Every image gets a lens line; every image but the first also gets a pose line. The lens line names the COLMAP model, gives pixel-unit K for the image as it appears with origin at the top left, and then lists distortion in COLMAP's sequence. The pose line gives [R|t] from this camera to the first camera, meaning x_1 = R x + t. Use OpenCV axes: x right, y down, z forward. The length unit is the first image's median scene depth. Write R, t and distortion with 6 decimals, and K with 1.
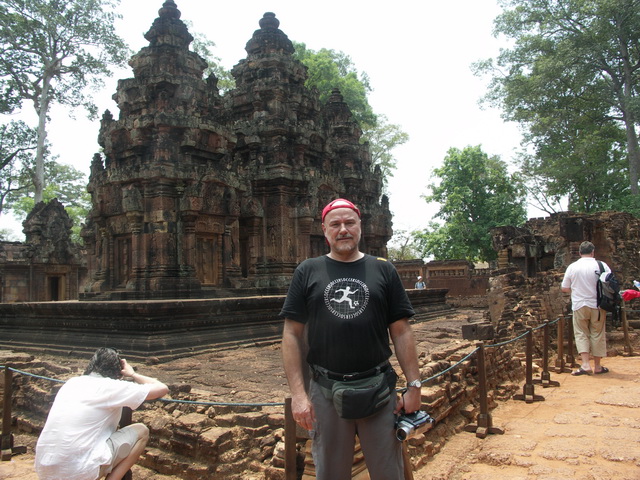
lens RADIAL K [[560.7, 0, 320.0], [0, 560.7, 240.0], [0, 0, 1]] dist [-0.160784, 0.193384]
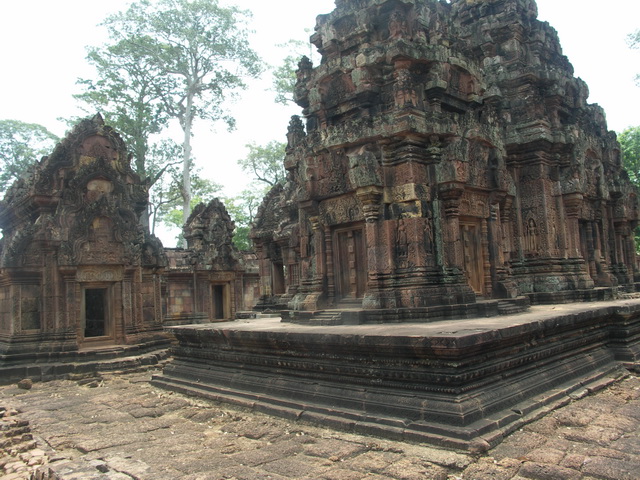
lens RADIAL K [[526.8, 0, 320.0], [0, 526.8, 240.0], [0, 0, 1]] dist [-0.132439, 0.004656]
pose [[0.975166, -0.040664, -0.217710, -0.133607], [0.039748, 0.999173, -0.008587, 0.007285], [0.217879, -0.000280, 0.975976, 0.193033]]
